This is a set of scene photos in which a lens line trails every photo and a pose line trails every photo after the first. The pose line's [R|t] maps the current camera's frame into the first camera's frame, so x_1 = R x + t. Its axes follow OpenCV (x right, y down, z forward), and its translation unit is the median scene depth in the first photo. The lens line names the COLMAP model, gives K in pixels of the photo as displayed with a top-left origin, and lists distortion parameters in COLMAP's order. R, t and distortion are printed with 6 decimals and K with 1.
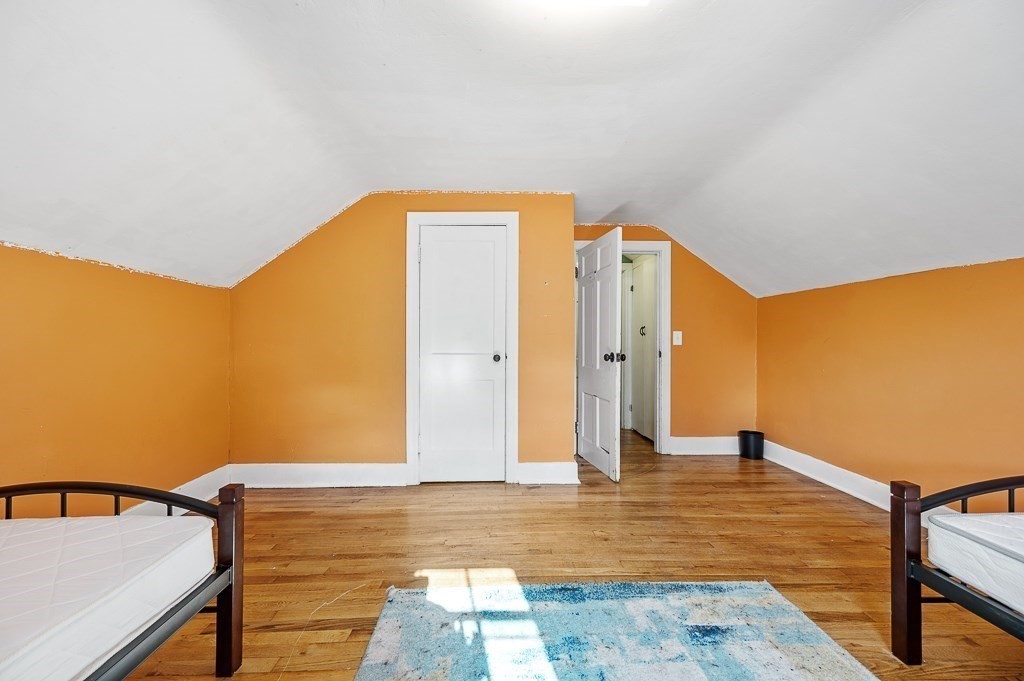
lens RADIAL K [[402.0, 0, 511.2], [0, 402.0, 338.0], [0, 0, 1]] dist [-0.000162, -0.000140]
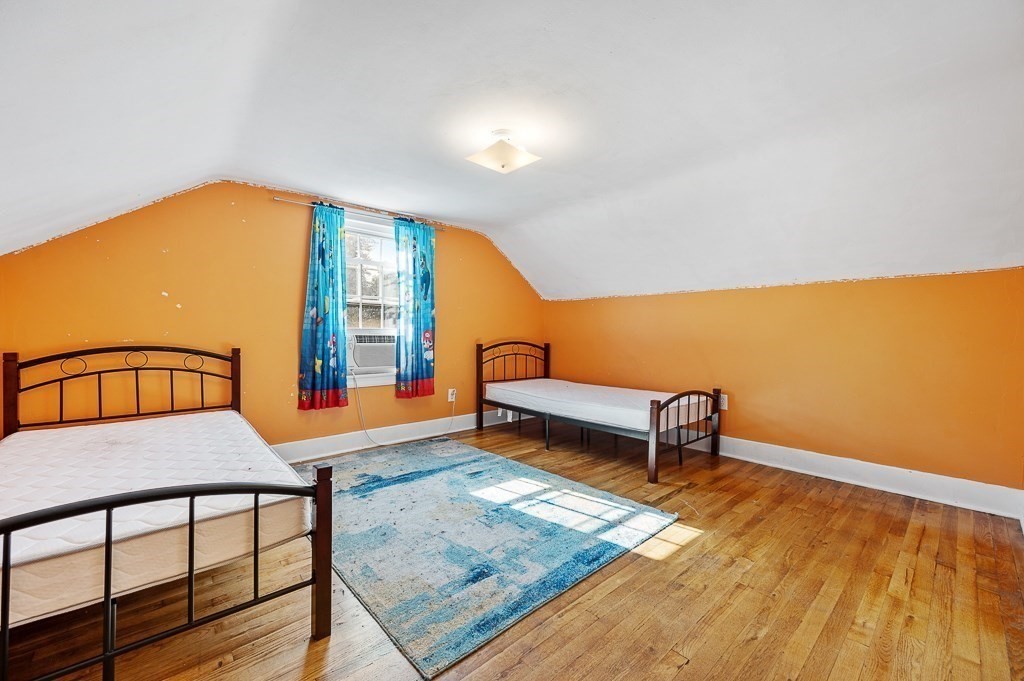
lens RADIAL K [[402.0, 0, 511.2], [0, 402.0, 338.0], [0, 0, 1]] dist [-0.000162, -0.000140]
pose [[-0.770969, 0.003731, -0.636862, 1.048569], [0.004660, 0.999989, 0.000218, 0.022014], [0.636856, -0.002800, -0.770978, 1.770952]]
